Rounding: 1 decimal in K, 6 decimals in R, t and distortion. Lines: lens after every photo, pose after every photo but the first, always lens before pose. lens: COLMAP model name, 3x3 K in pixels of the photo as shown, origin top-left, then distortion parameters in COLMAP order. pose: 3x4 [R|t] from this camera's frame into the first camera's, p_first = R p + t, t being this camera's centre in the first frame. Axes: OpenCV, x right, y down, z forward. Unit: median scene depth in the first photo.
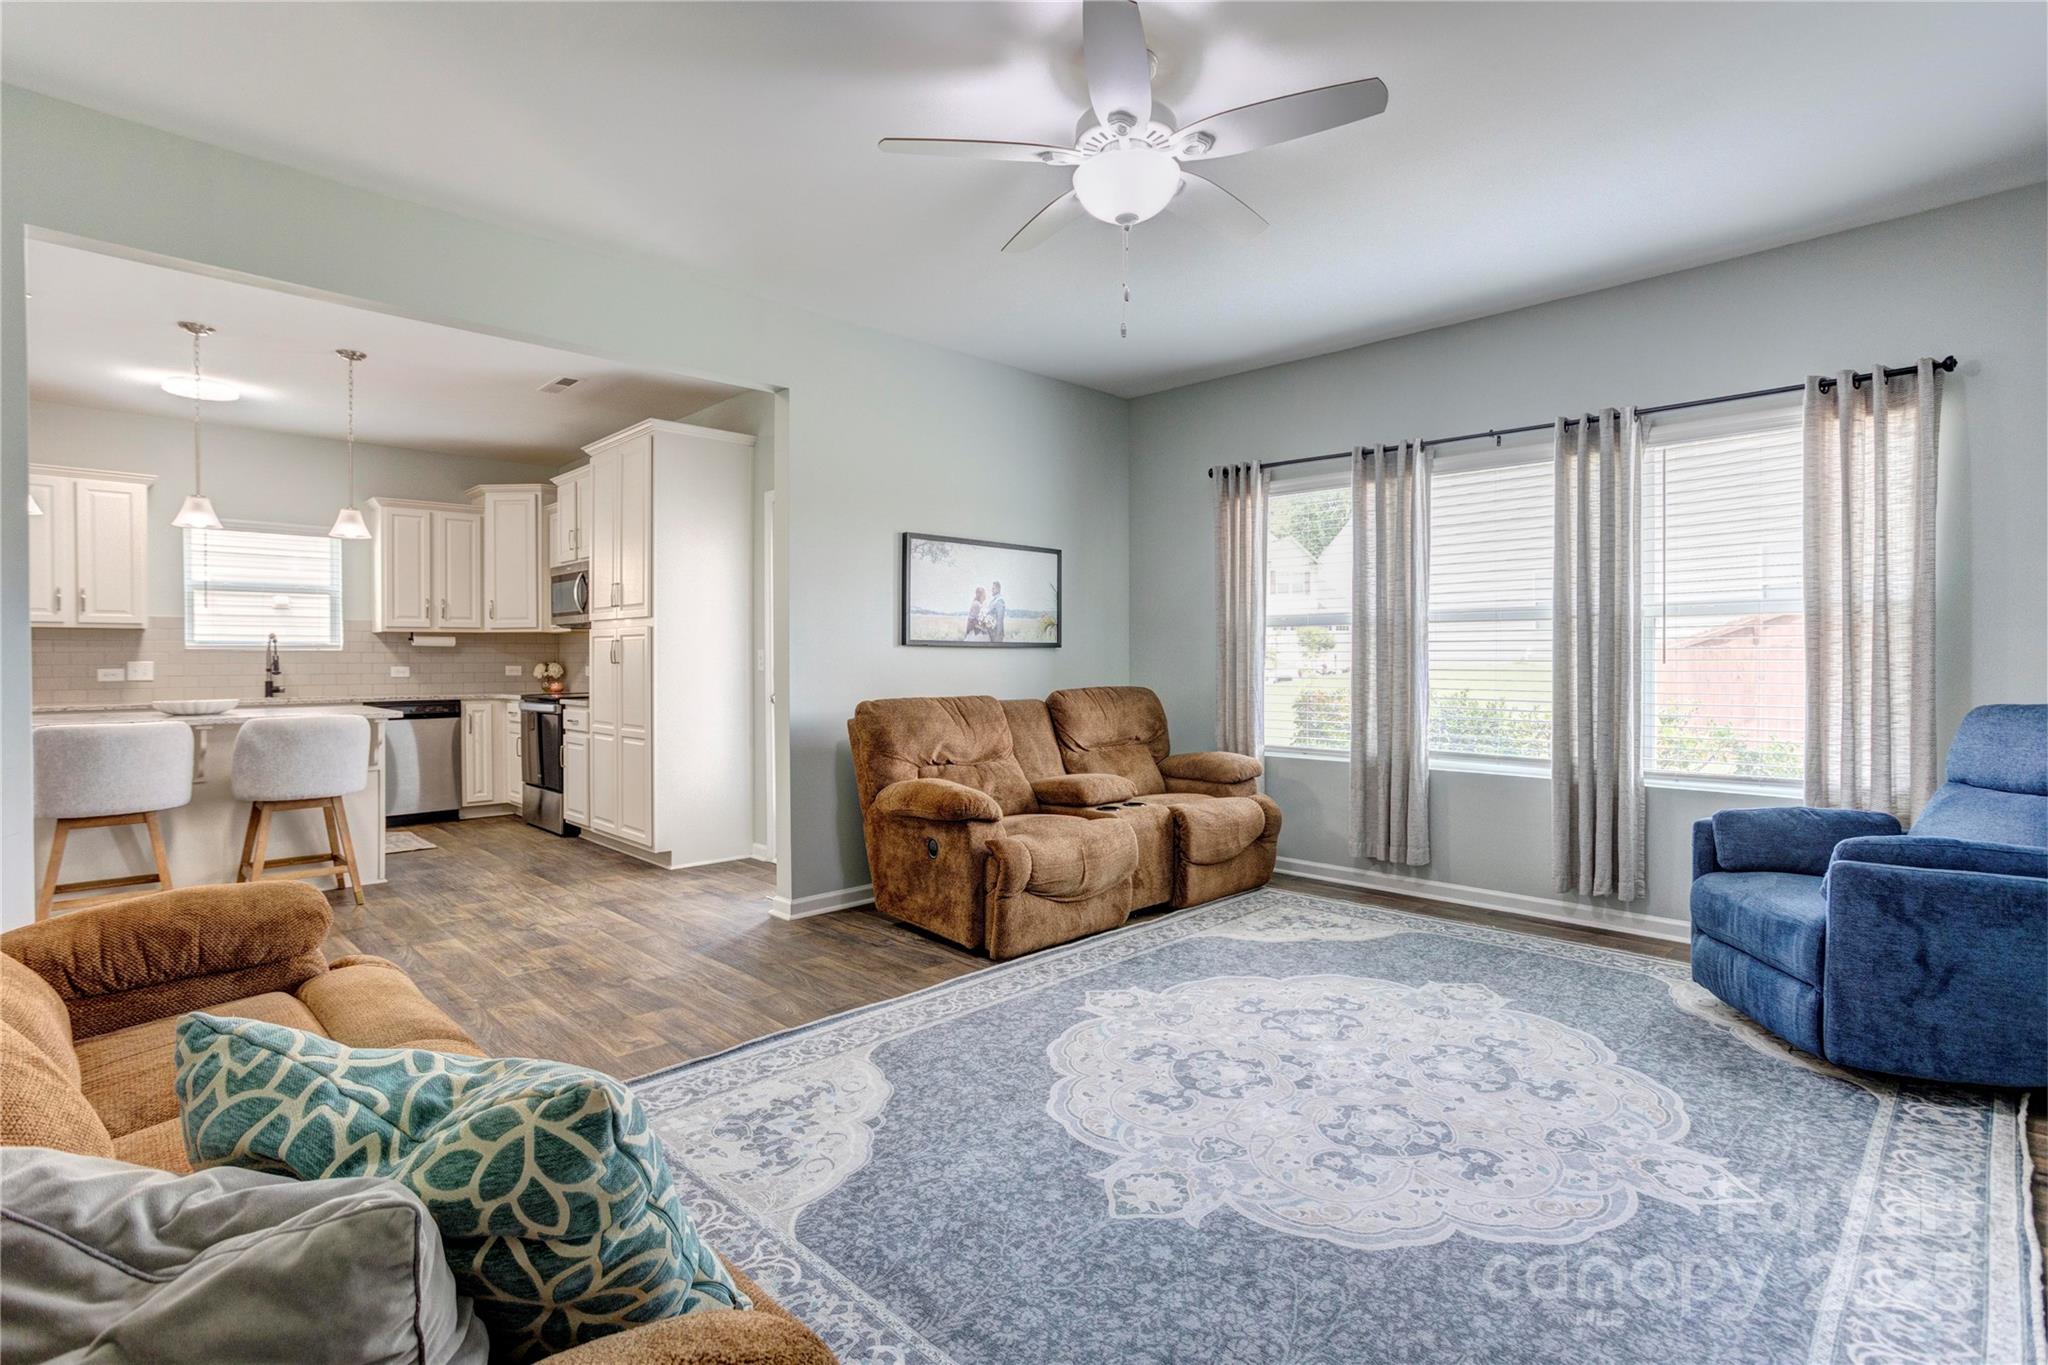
lens RADIAL K [[1001.6, 0, 1017.8], [0, 1001.6, 665.4], [0, 0, 1]] dist [-0.042324, 0.025148]
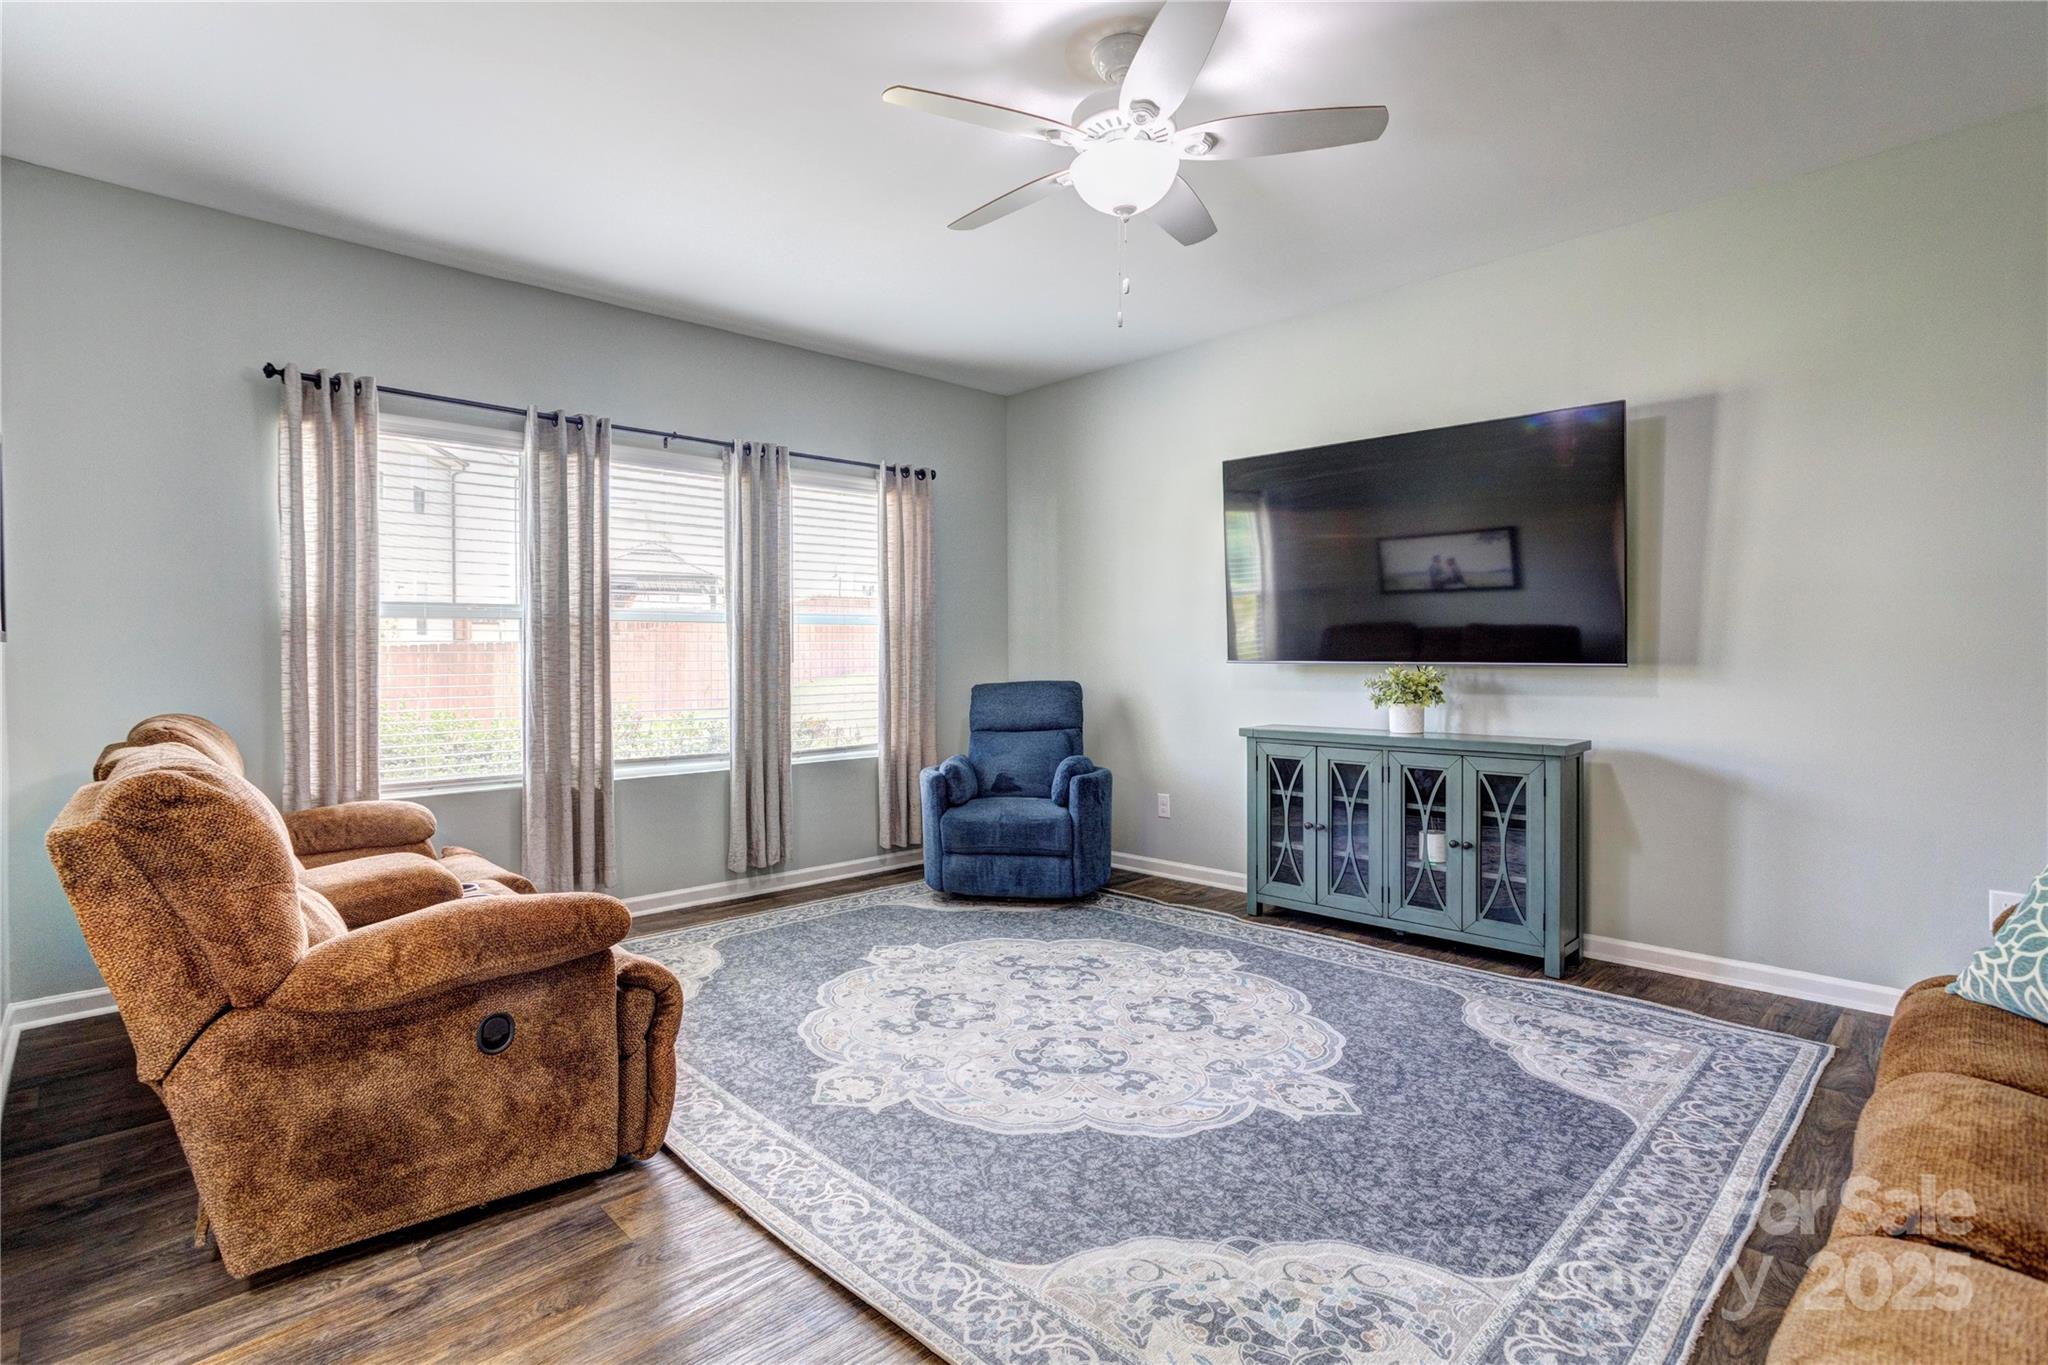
lens RADIAL K [[1021.4, 0, 959.1], [0, 1021.4, 662.0], [0, 0, 1]] dist [-0.049450, 0.024803]
pose [[0.021109, -0.003033, 0.999773, -0.826469], [0.017316, 0.999847, 0.002667, -0.002009], [-0.999627, 0.017256, 0.021159, 1.059725]]
